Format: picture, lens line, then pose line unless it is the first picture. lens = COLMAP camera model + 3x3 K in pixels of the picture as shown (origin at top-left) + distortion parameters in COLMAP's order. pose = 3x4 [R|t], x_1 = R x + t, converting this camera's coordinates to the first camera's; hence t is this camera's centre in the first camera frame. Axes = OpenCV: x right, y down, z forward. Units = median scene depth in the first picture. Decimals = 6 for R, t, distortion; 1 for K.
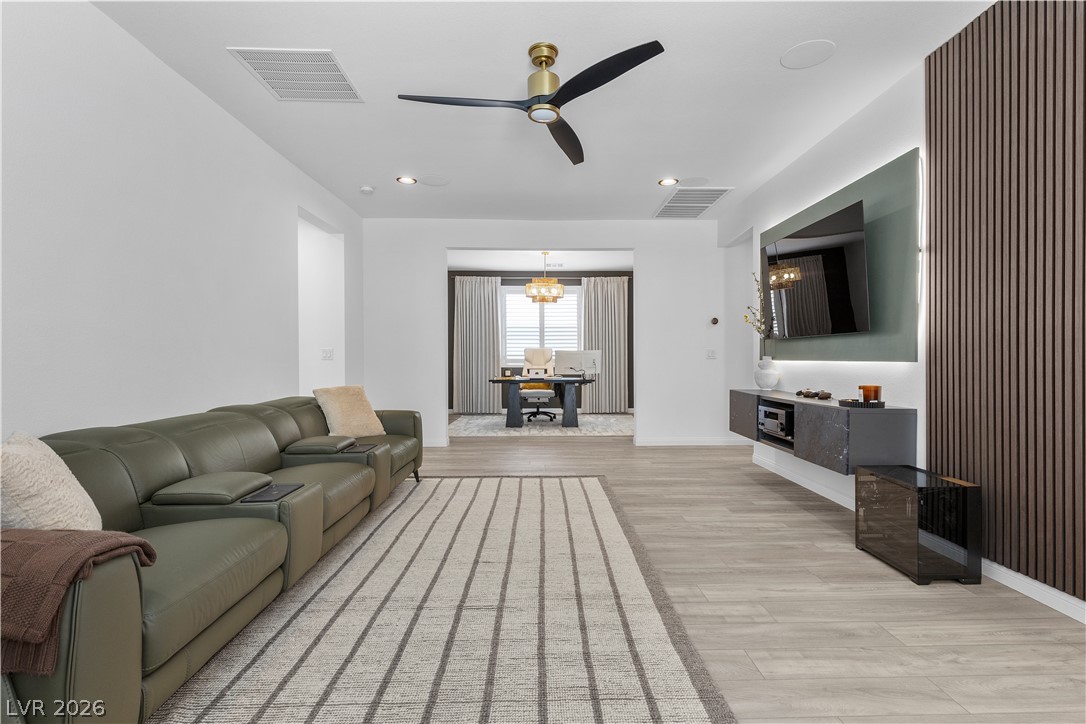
lens RADIAL K [[511.3, 0, 570.3], [0, 511.3, 357.5], [0, 0, 1]] dist [-0.001583, 0.000252]
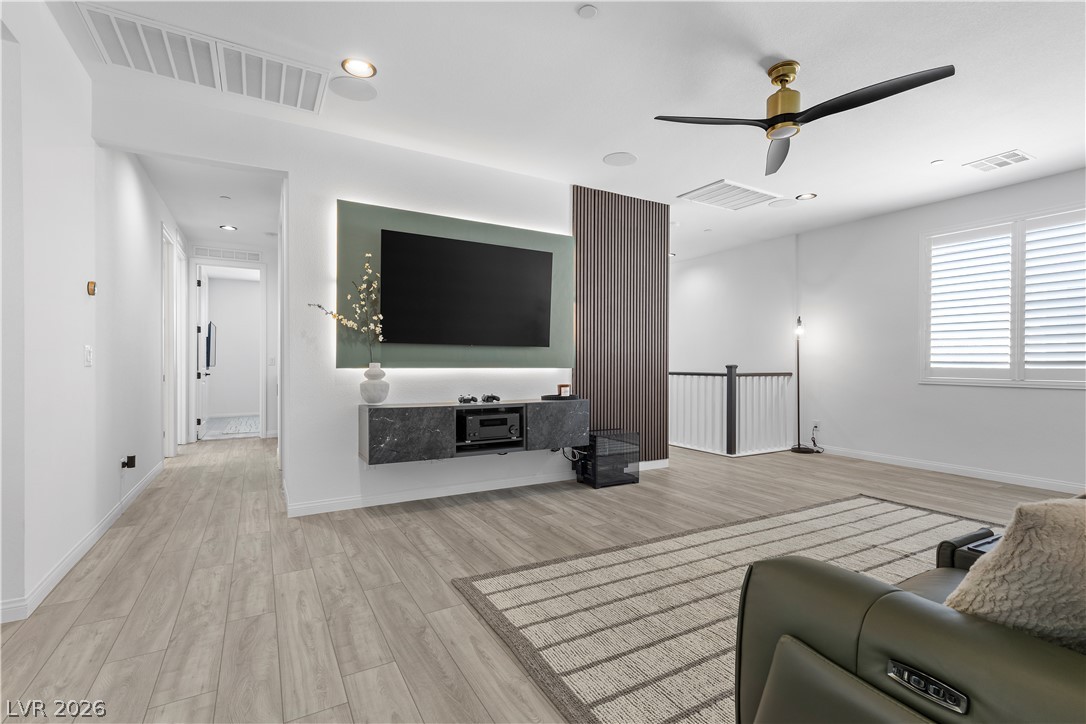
lens RADIAL K [[495.8, 0, 547.0], [0, 495.8, 363.7], [0, 0, 1]] dist [0.009308, -0.001561]
pose [[-0.441089, 0.000192, 0.897463, -0.578736], [-0.003258, 0.999993, -0.001815, -0.001213], [-0.897457, -0.003725, -0.441085, 1.451404]]
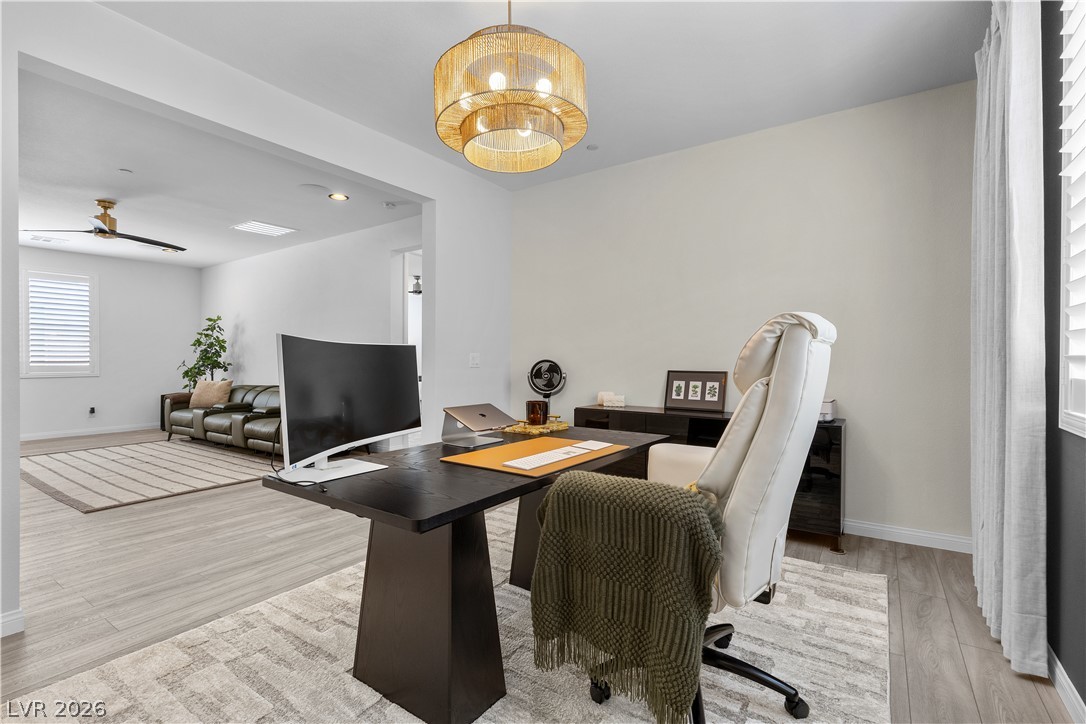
lens RADIAL K [[495.8, 0, 547.2], [0, 495.8, 362.3], [0, 0, 1]] dist [0.009308, -0.001561]
pose [[-0.608895, 0.014964, -0.793109, 0.334041], [0.004643, 0.999872, 0.015300, -0.031278], [0.793237, 0.005634, -0.608887, 2.634495]]
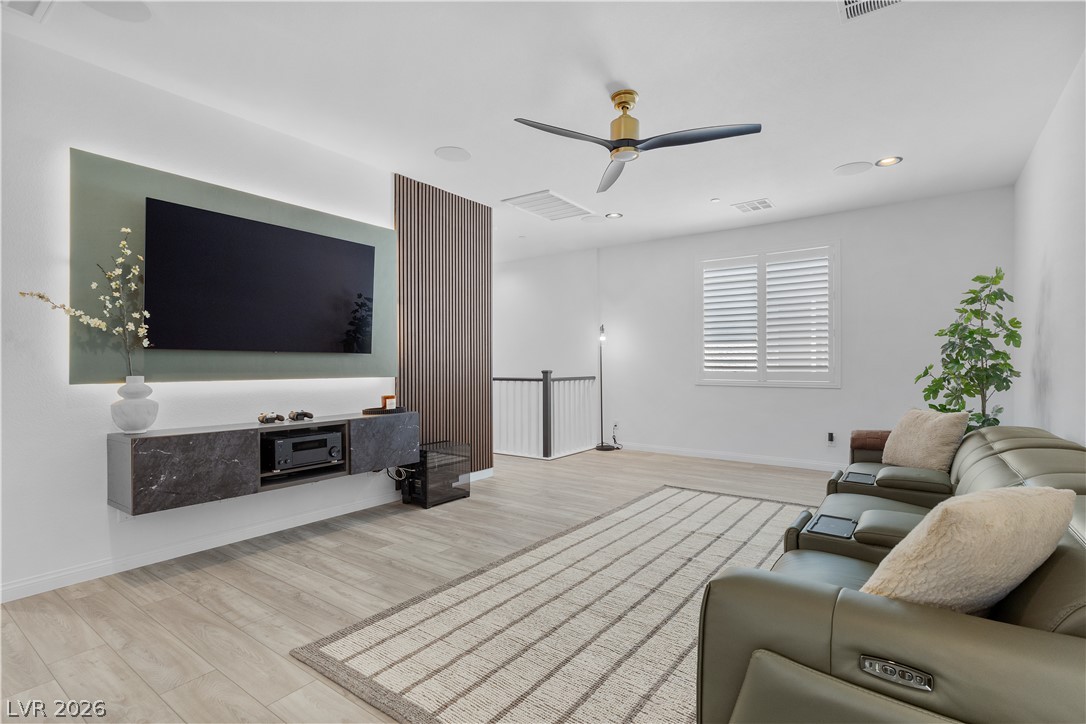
lens RADIAL K [[511.3, 0, 545.4], [0, 511.3, 364.0], [0, 0, 1]] dist [-0.001583, 0.000252]
pose [[-0.767588, 0.005863, 0.640916, -0.483386], [0.004278, 0.999983, -0.004024, -0.016308], [-0.640929, -0.000347, -0.767600, 1.516932]]
